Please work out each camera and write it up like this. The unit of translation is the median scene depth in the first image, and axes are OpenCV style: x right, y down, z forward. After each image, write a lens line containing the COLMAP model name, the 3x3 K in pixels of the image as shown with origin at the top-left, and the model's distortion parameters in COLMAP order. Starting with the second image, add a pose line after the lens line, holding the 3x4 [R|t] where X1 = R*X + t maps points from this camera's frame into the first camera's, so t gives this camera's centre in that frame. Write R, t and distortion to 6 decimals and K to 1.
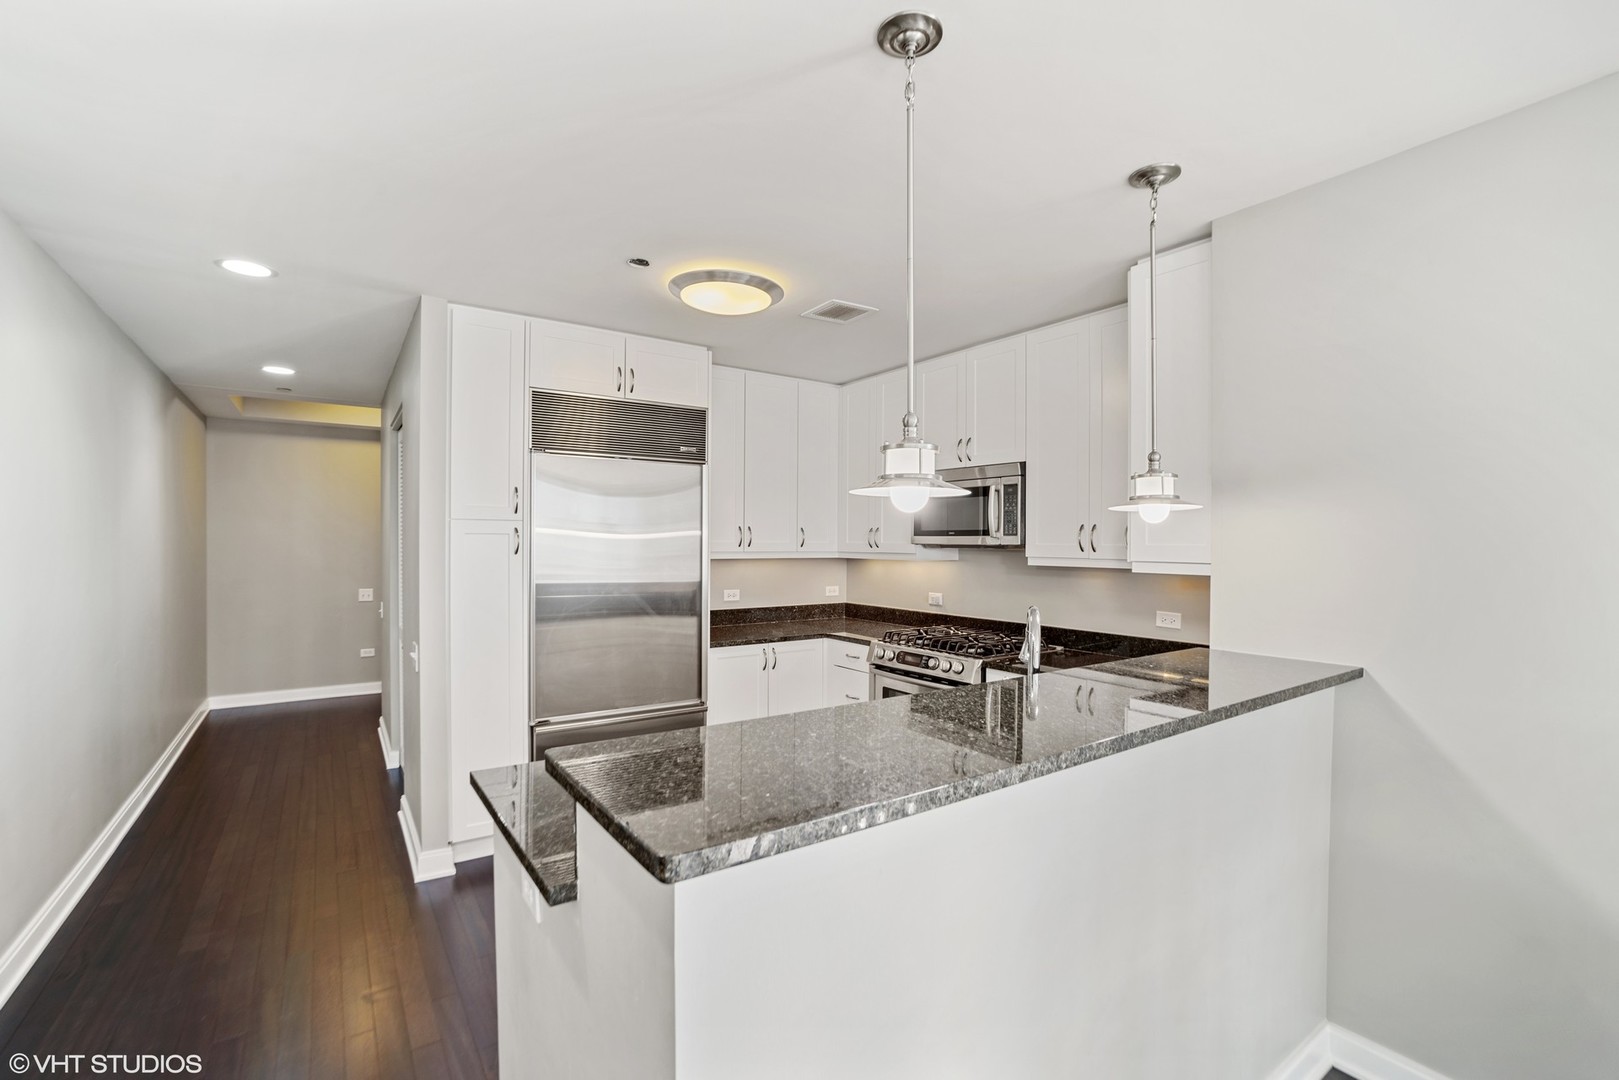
lens RADIAL K [[736.0, 0, 809.5], [0, 736.0, 540.0], [0, 0, 1]] dist [-0.002828, -0.000182]
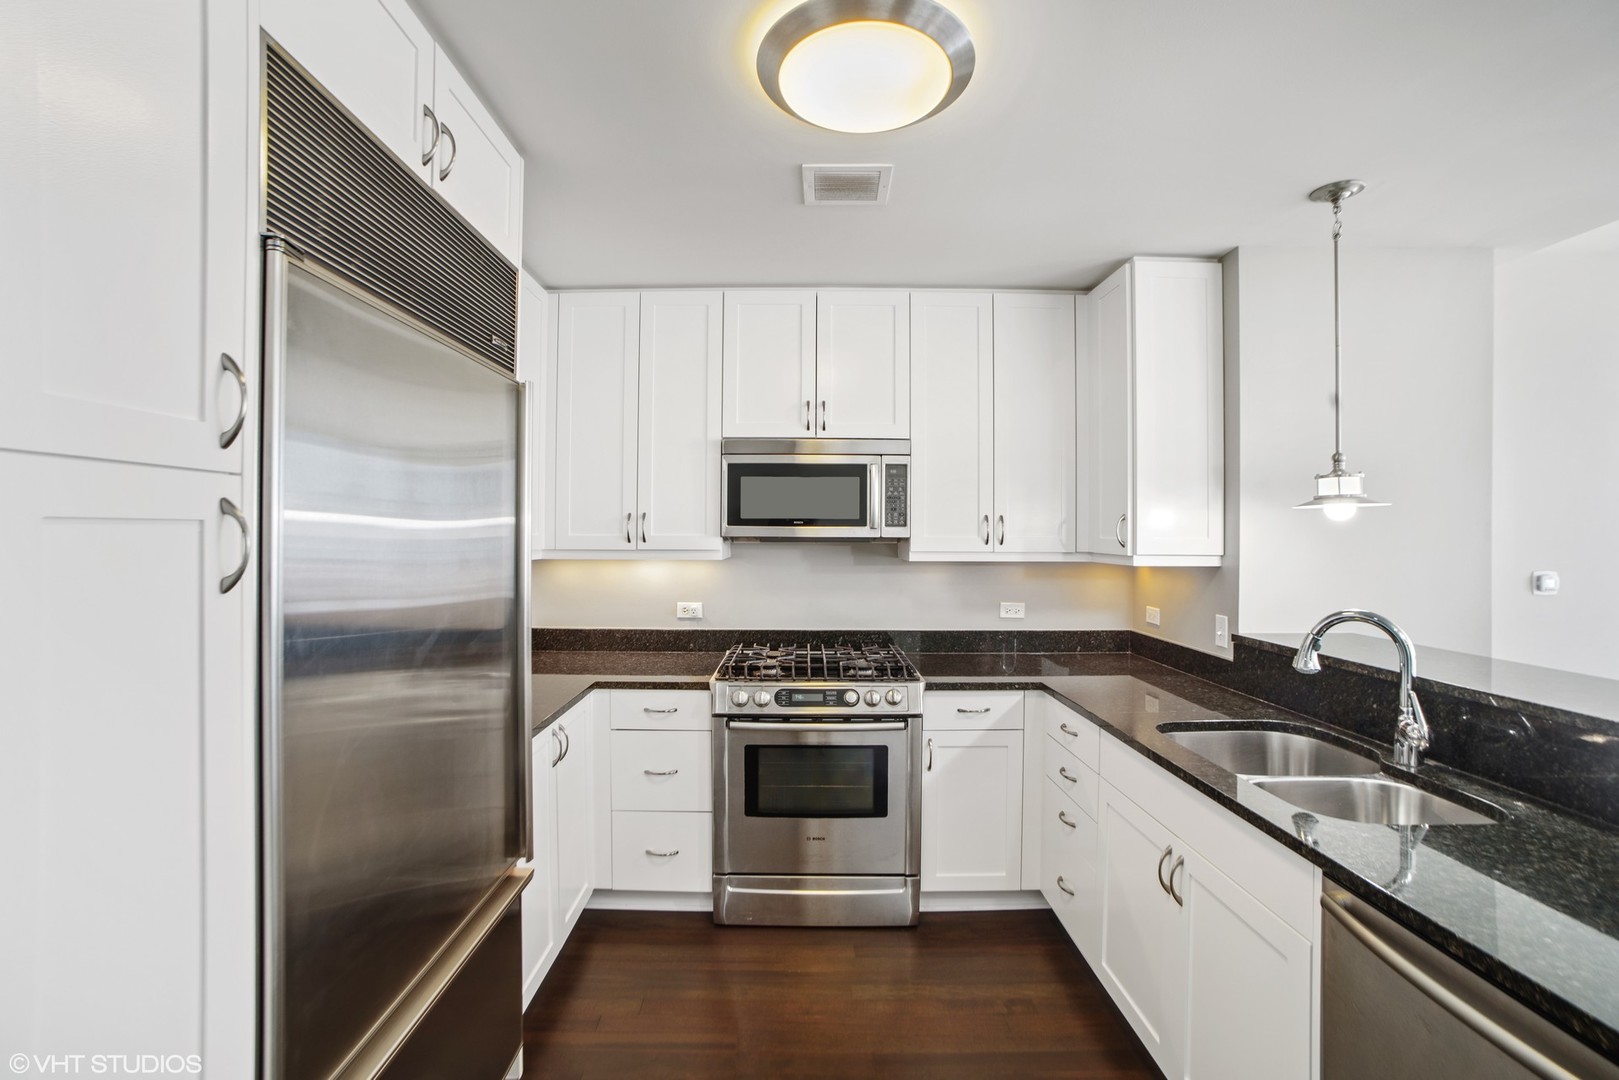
lens RADIAL K [[762.3, 0, 806.3], [0, 762.3, 520.0], [0, 0, 1]] dist [-0.001098, 0.000002]
pose [[0.544839, 0.006127, 0.838518, -0.485689], [-0.005051, 0.999979, -0.004025, -0.009068], [-0.838525, -0.002043, 0.544859, 0.590575]]
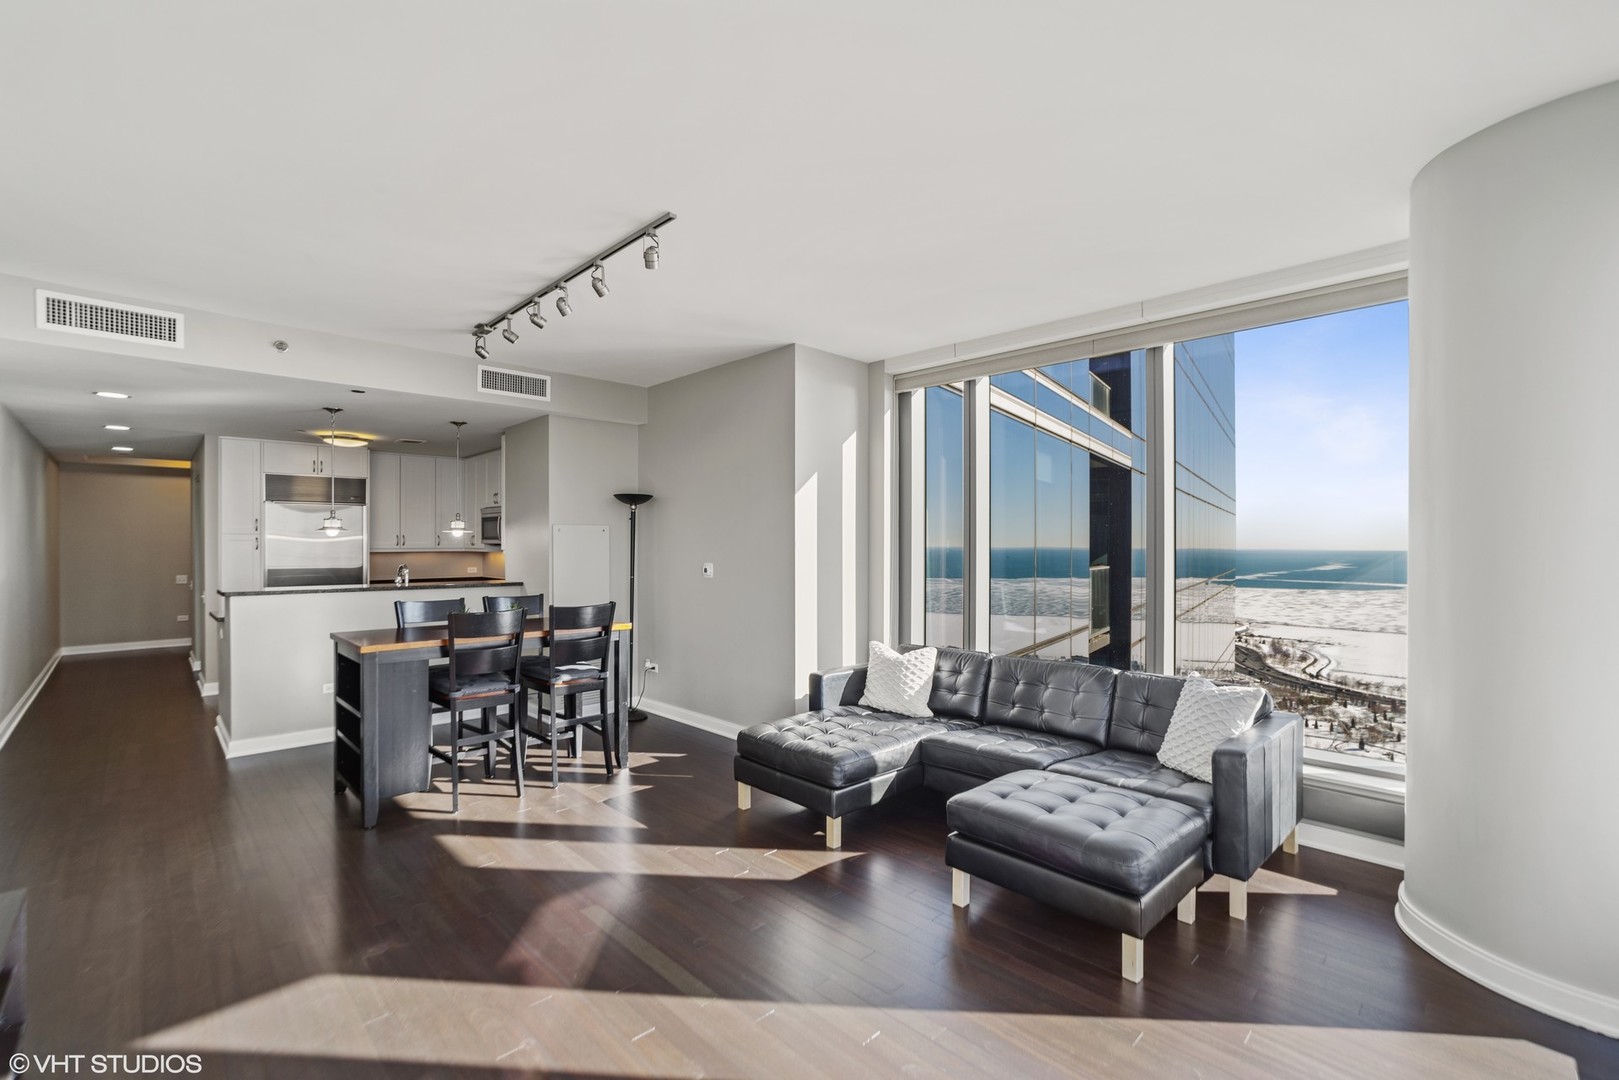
lens RADIAL K [[701.4, 0, 809.5], [0, 701.4, 540.0], [0, 0, 1]] dist [0.003171, 0.000383]
pose [[0.984095, -0.004534, 0.177584, 0.794086], [0.004601, 0.999989, 0.000036, -0.000130], [-0.177583, 0.000782, 0.984106, -1.262109]]
